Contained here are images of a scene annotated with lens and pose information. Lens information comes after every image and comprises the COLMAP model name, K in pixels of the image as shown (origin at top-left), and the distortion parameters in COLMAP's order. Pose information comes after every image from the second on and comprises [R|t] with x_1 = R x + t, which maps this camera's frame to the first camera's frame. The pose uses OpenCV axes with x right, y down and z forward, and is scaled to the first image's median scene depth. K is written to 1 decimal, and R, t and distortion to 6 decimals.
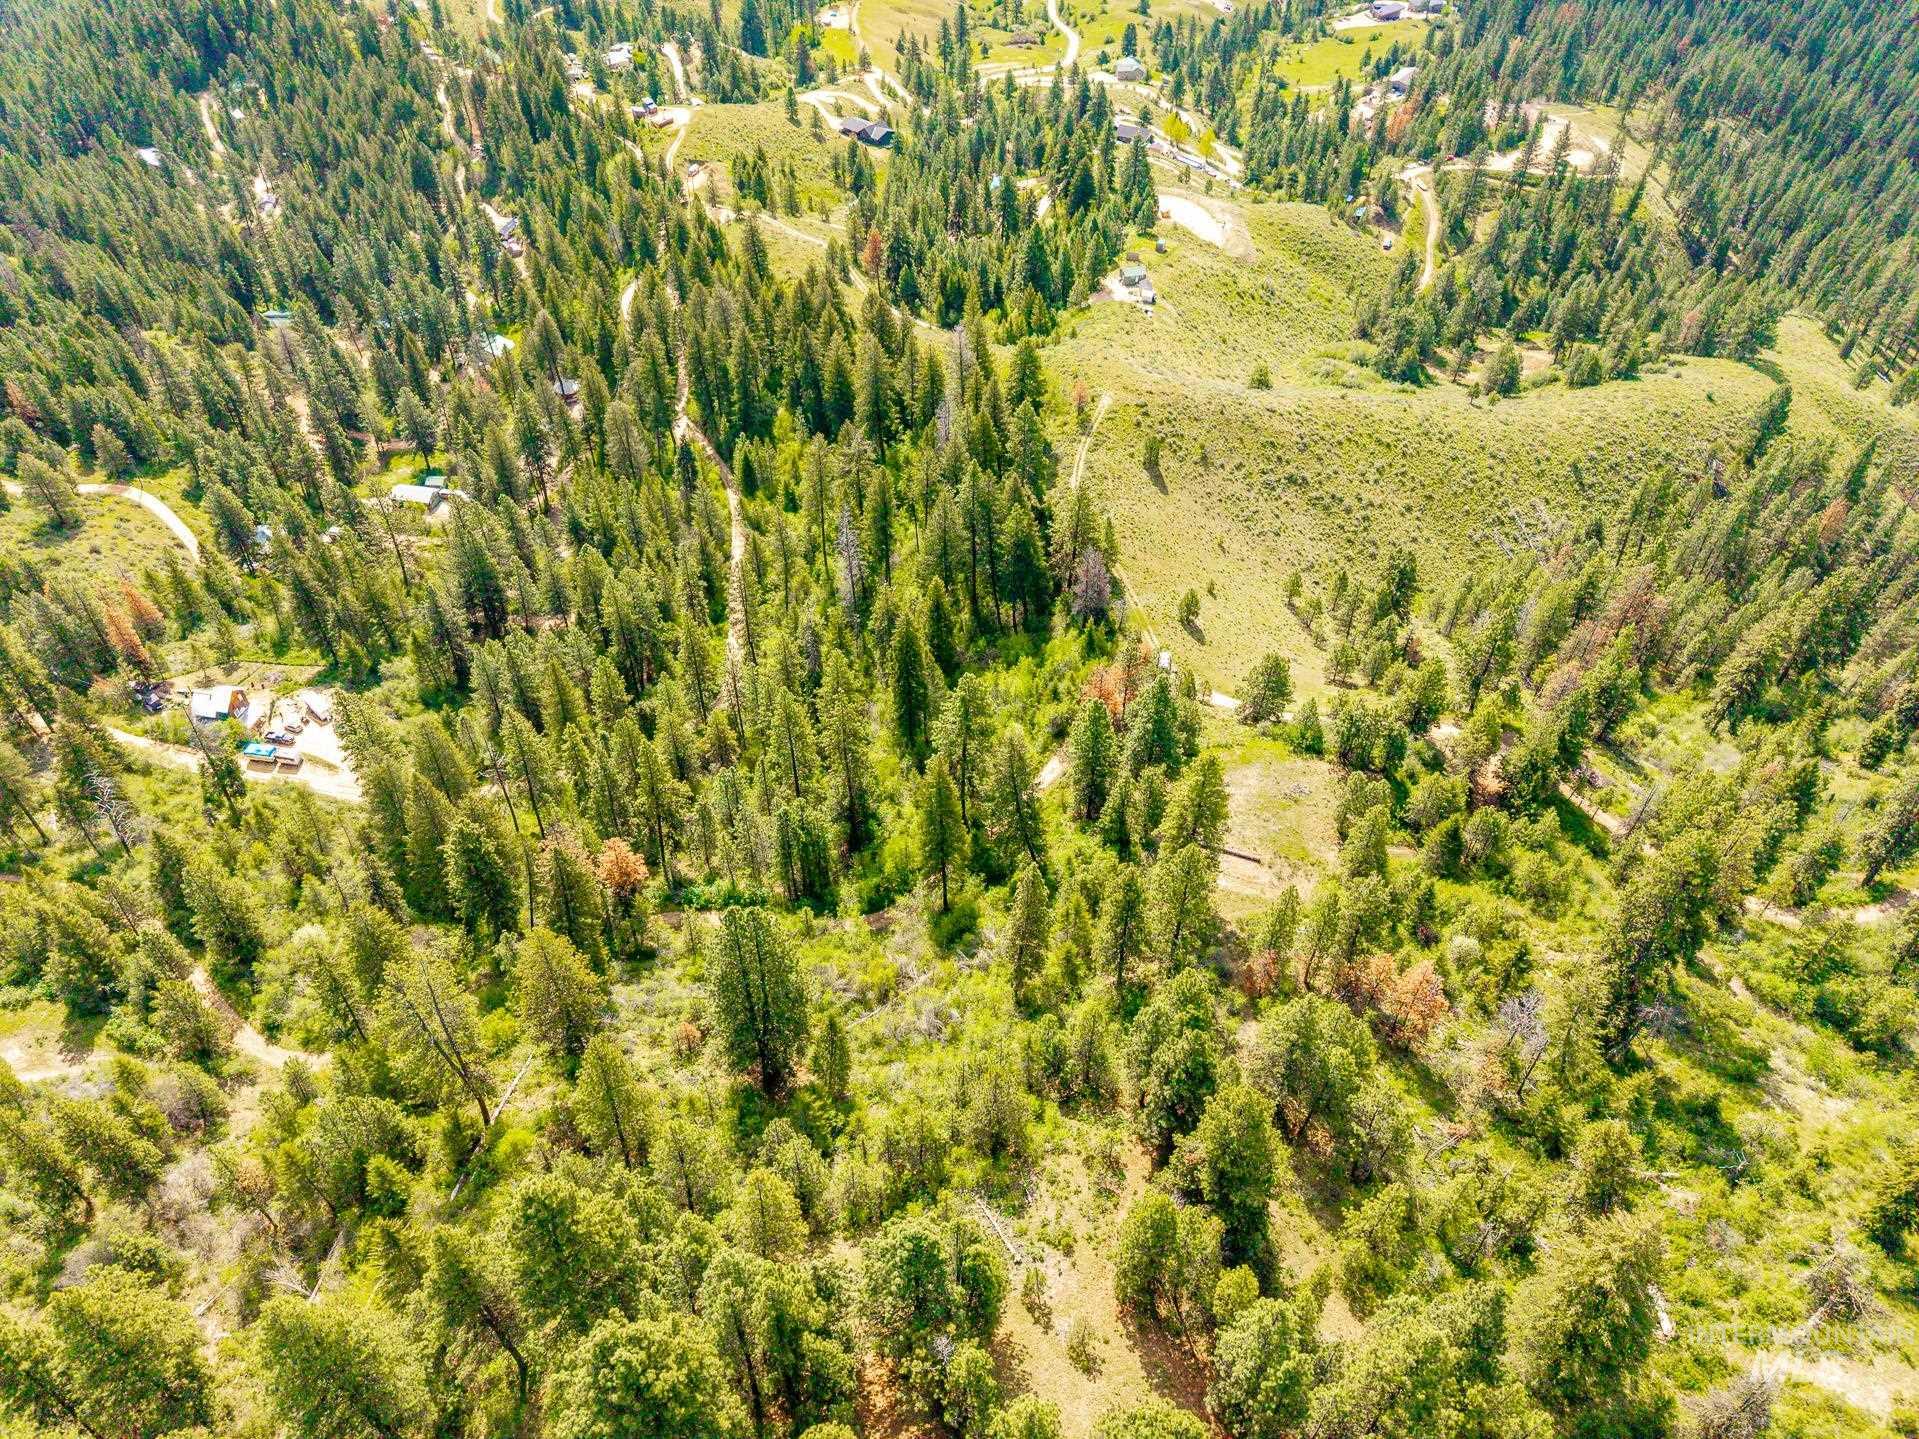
lens RADIAL K [[1289.9, 0, 959.5], [0, 1289.9, 714.7], [0, 0, 1]] dist [0.015372, -0.012677]
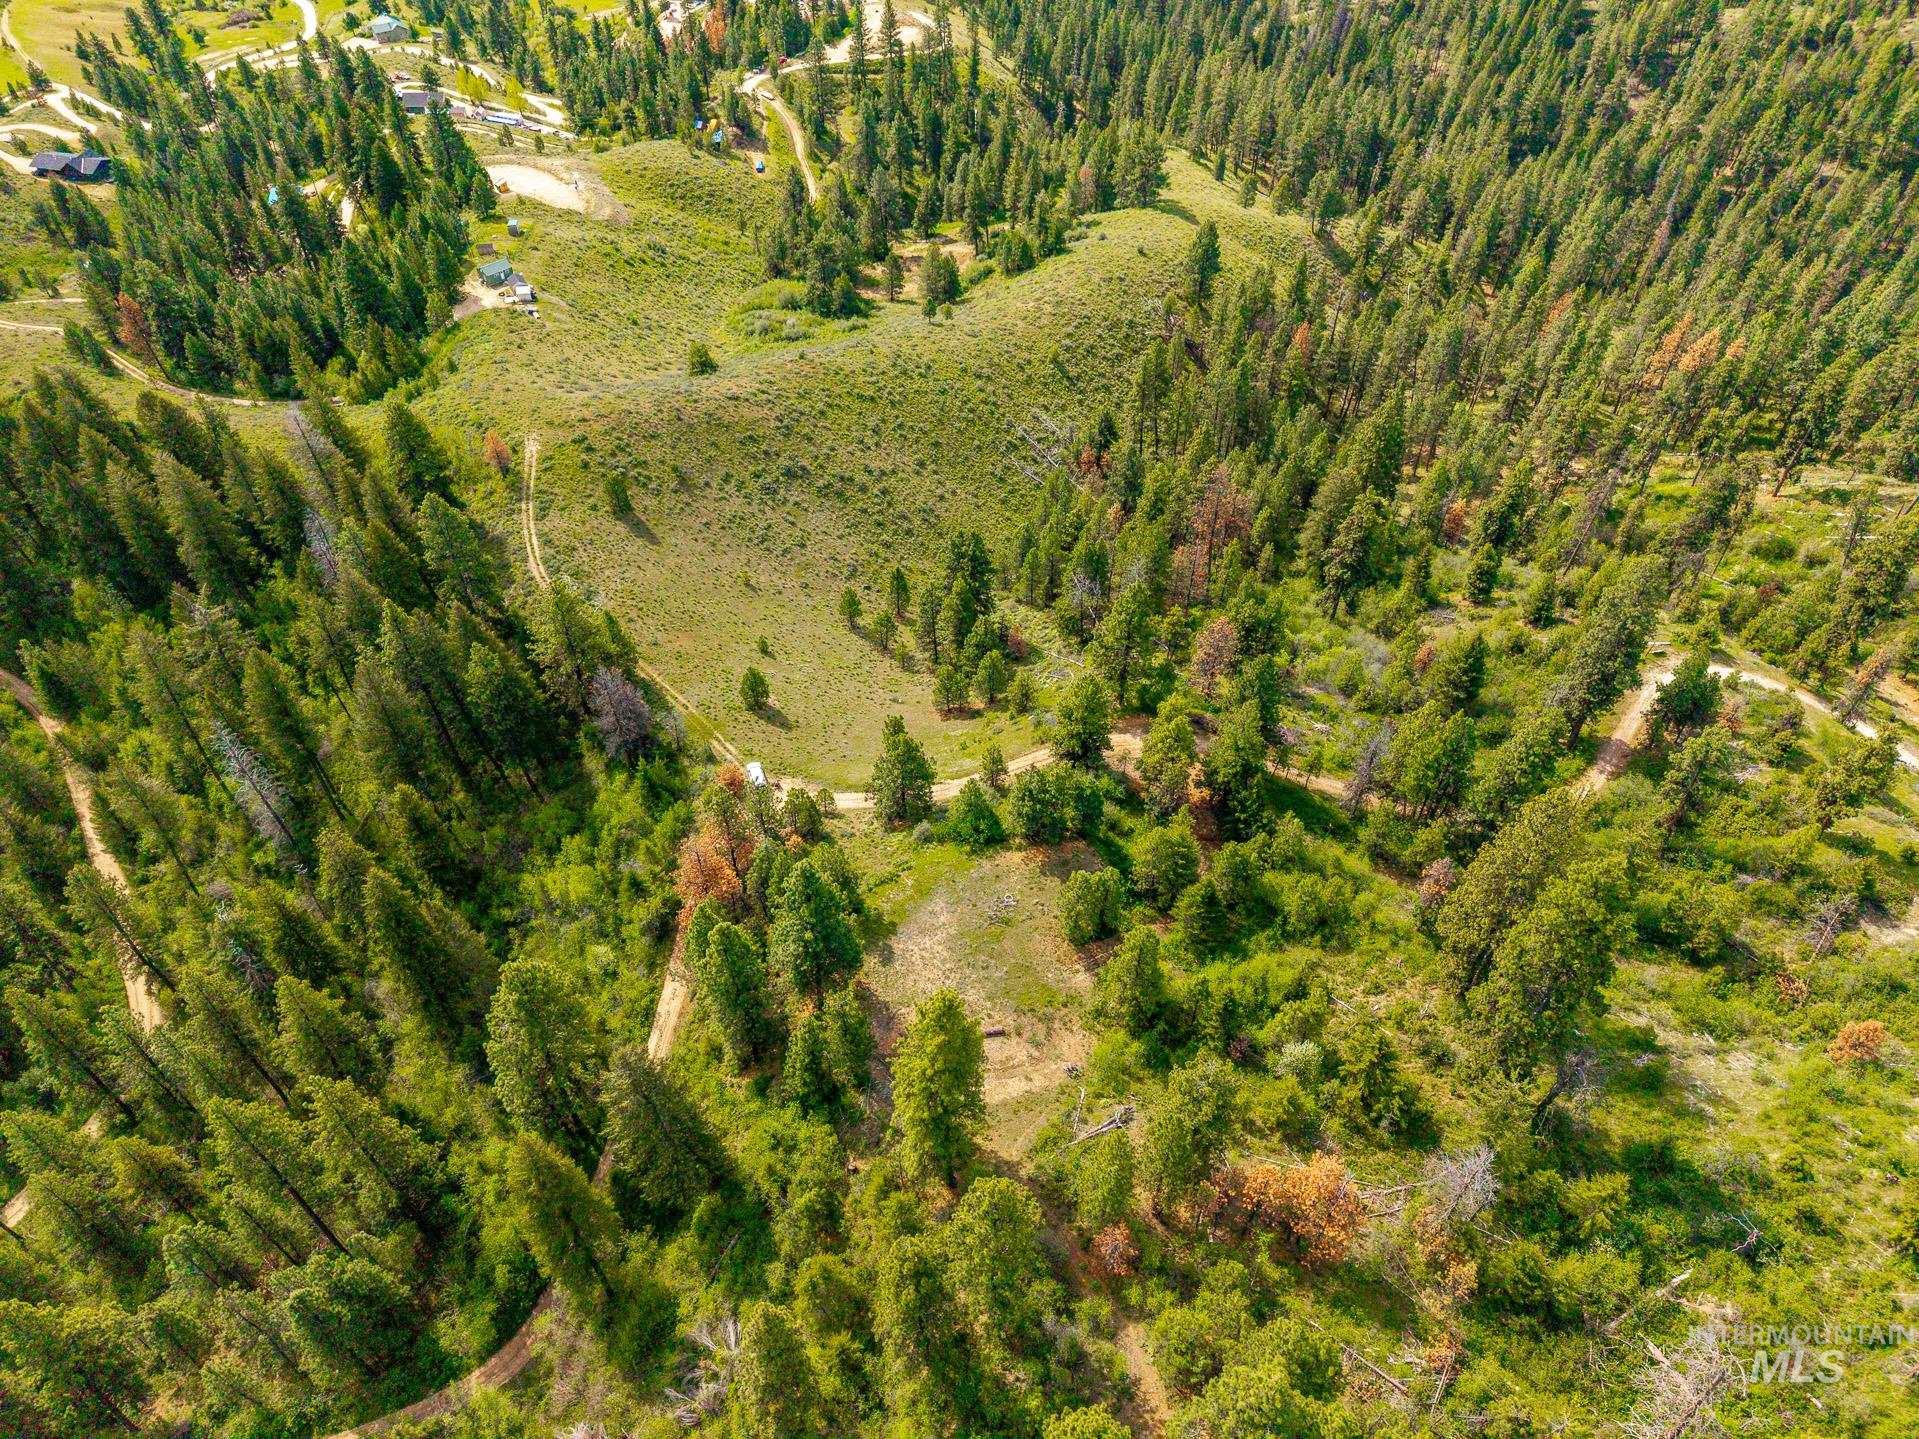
lens RADIAL K [[1289.9, 0, 959.5], [0, 1289.9, 714.7], [0, 0, 1]] dist [0.015372, -0.012677]
pose [[0.869486, -0.358910, 0.339378, 0.011451], [0.344809, 0.932975, 0.103269, -0.058952], [-0.353696, 0.027230, 0.934964, 0.134786]]
